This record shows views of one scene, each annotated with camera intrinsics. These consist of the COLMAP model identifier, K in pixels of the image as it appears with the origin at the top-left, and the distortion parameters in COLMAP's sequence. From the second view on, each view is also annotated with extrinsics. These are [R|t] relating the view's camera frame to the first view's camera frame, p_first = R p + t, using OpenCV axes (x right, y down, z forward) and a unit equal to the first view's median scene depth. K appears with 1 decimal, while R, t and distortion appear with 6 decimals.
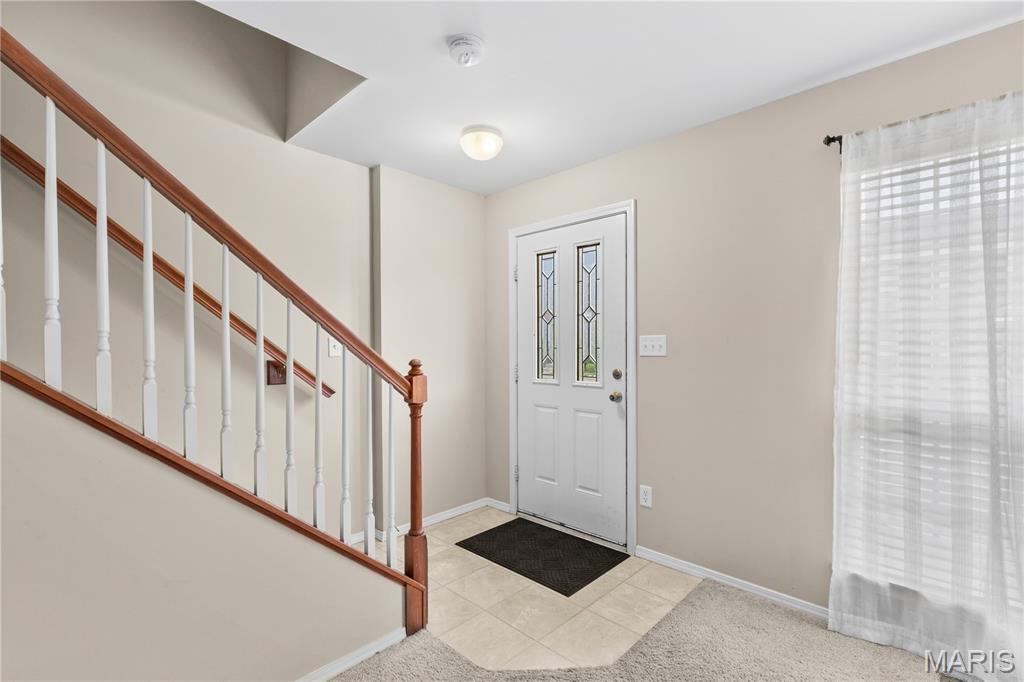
lens RADIAL K [[474.7, 0, 513.7], [0, 474.7, 343.6], [0, 0, 1]] dist [0.002721, -0.000576]
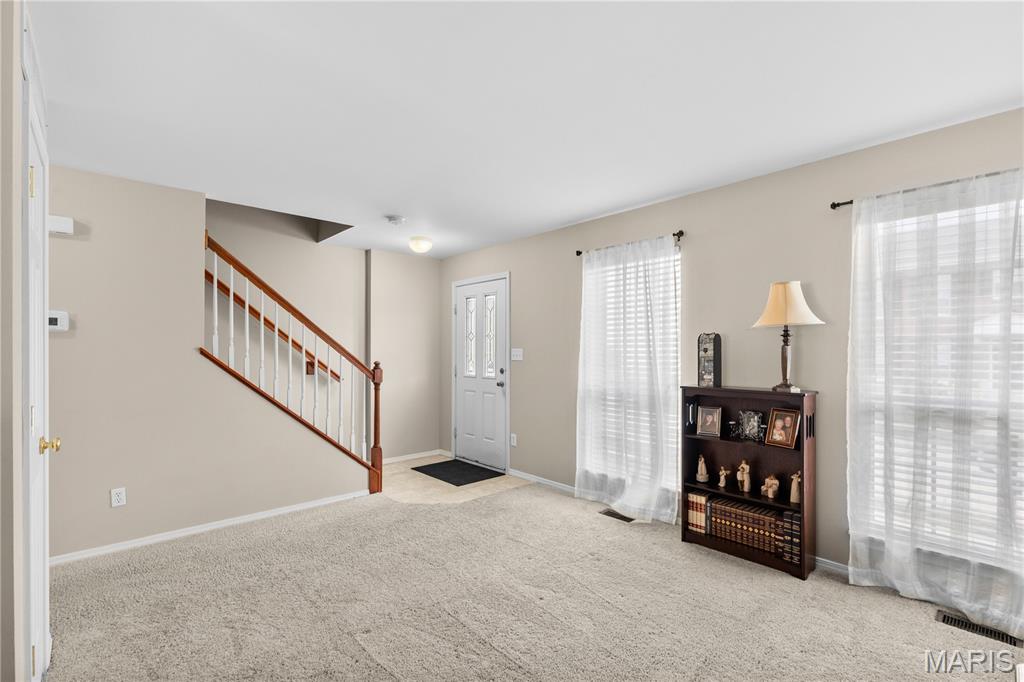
lens RADIAL K [[474.7, 0, 511.4], [0, 474.7, 344.3], [0, 0, 1]] dist [0.002721, -0.000576]
pose [[0.996988, 0.004200, -0.077439, 0.518689], [-0.004940, 0.999944, -0.009368, -0.021851], [0.077395, 0.009722, 0.996953, -0.973351]]
